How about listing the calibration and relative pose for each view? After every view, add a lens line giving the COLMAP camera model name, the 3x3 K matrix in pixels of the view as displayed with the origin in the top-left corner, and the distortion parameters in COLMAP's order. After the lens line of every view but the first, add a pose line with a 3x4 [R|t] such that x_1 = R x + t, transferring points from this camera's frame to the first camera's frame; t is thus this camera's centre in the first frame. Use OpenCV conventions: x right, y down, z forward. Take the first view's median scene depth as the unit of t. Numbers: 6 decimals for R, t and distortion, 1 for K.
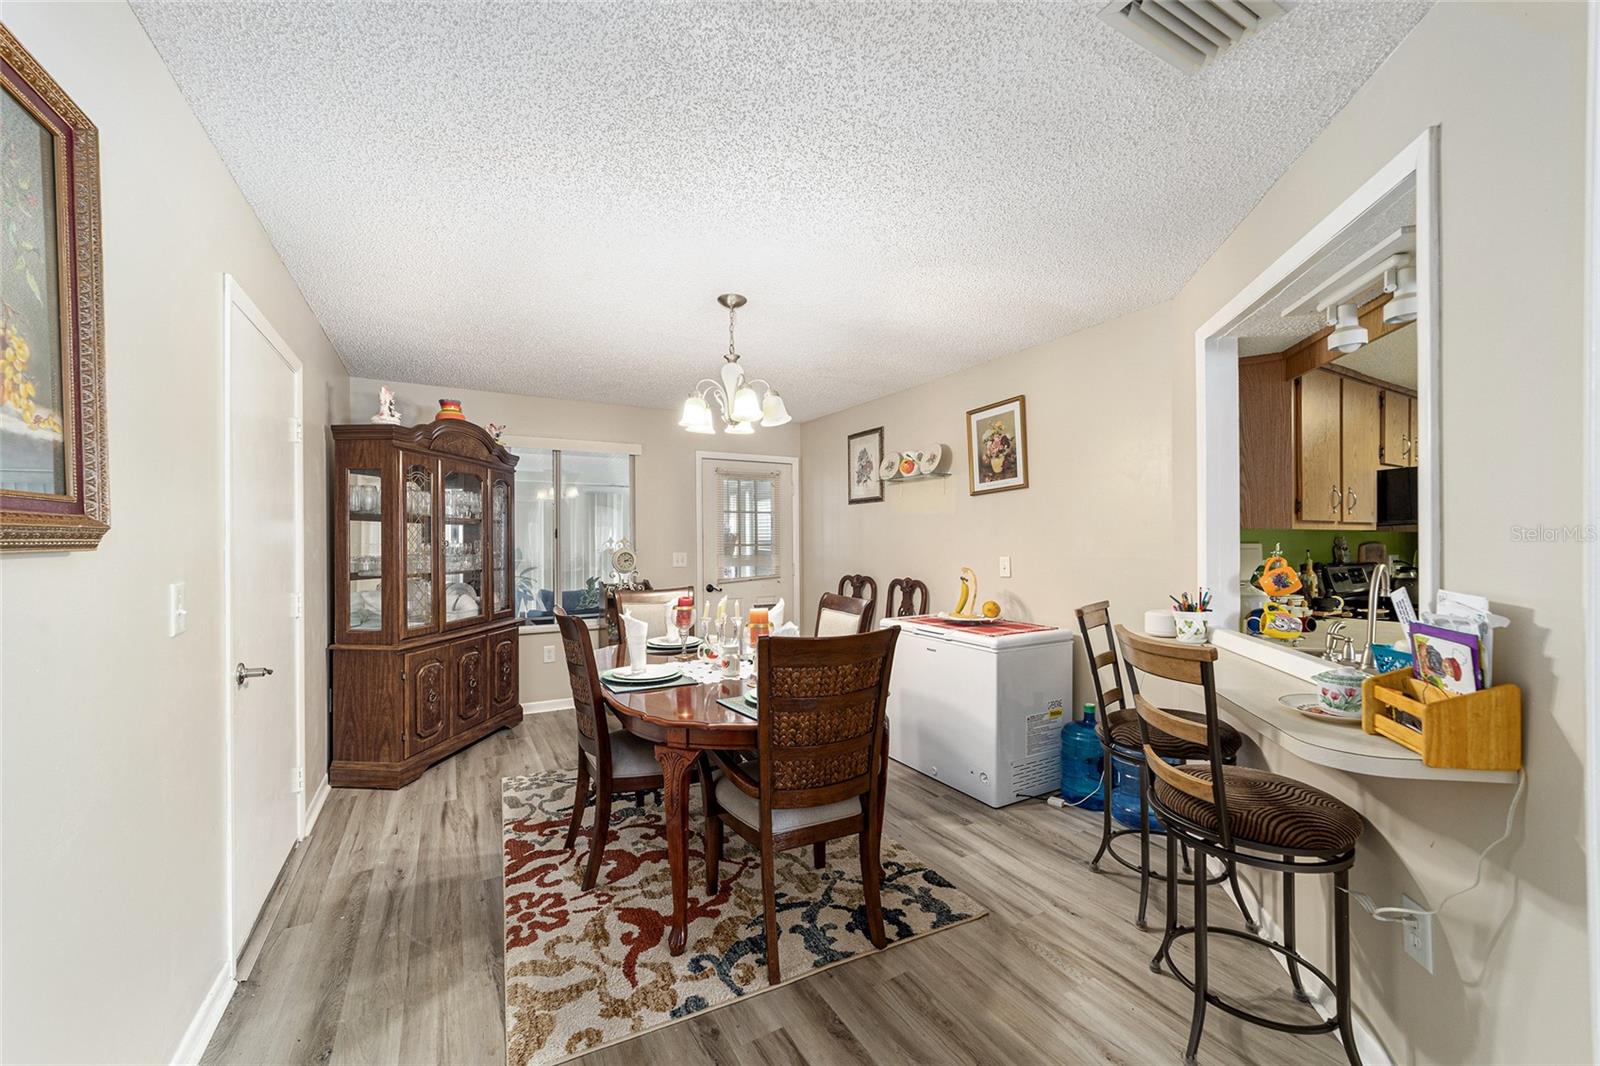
lens RADIAL K [[634.7, 0, 801.2], [0, 634.7, 540.7], [0, 0, 1]] dist [-0.037311, 0.000113]
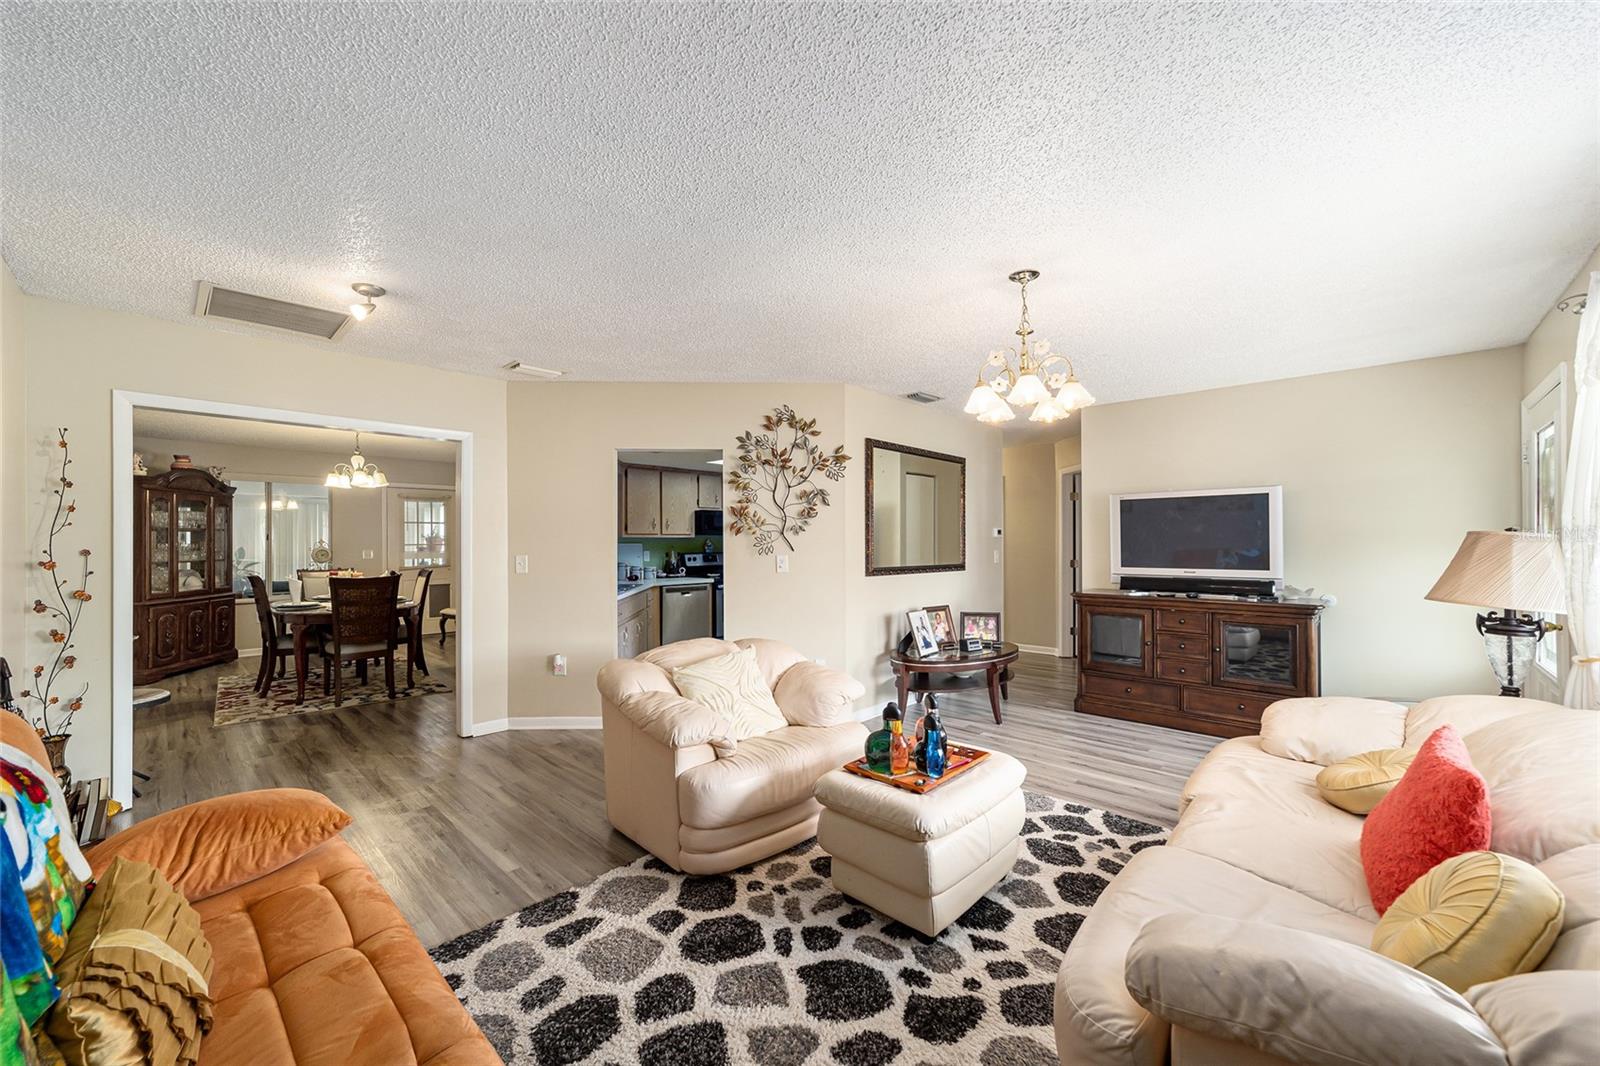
lens RADIAL K [[615.8, 0, 787.7], [0, 615.8, 536.5], [0, 0, 1]] dist [-0.002550, -0.000132]
pose [[0.958310, 0.002051, 0.285722, 0.511930], [-0.000578, 0.999986, -0.005240, -0.007711], [-0.285729, 0.004856, 0.958298, -1.017215]]
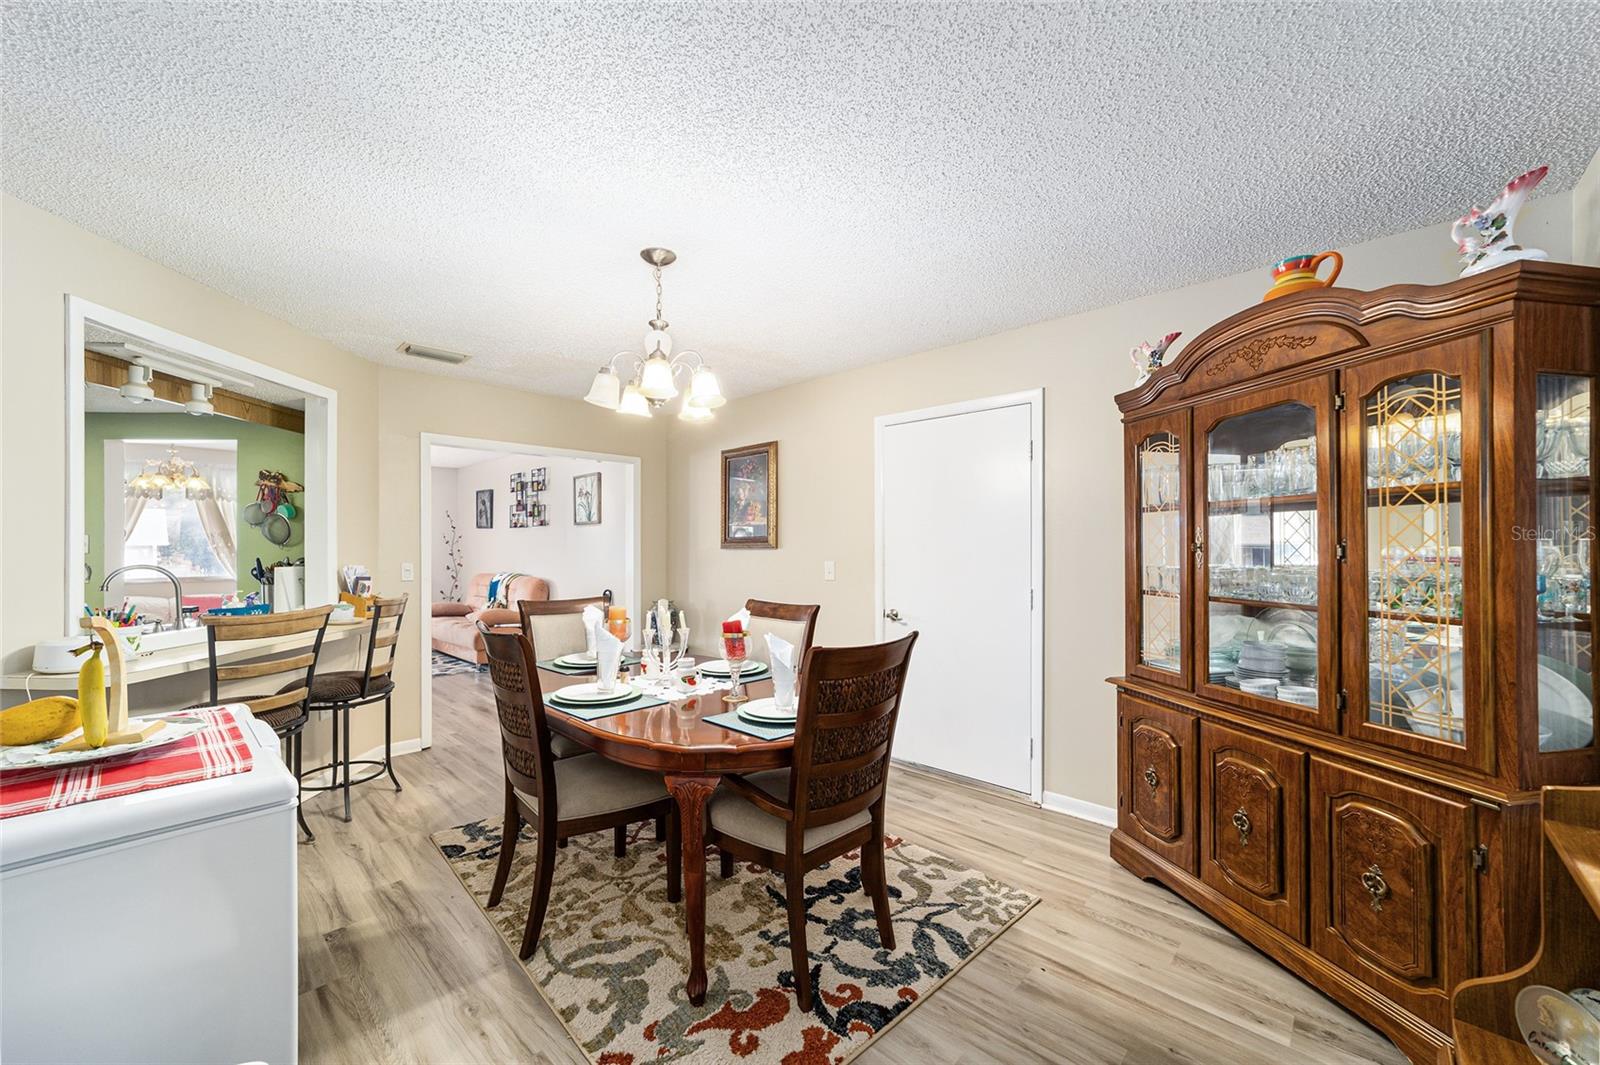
lens RADIAL K [[618.3, 0, 795.7], [0, 618.3, 532.5], [0, 0, 1]] dist [-0.000278, 0.000689]
pose [[-0.957183, -0.004348, -0.289450, -0.029478], [0.003136, 0.999673, -0.025385, 0.003561], [0.289466, -0.025205, -0.956856, 1.413994]]
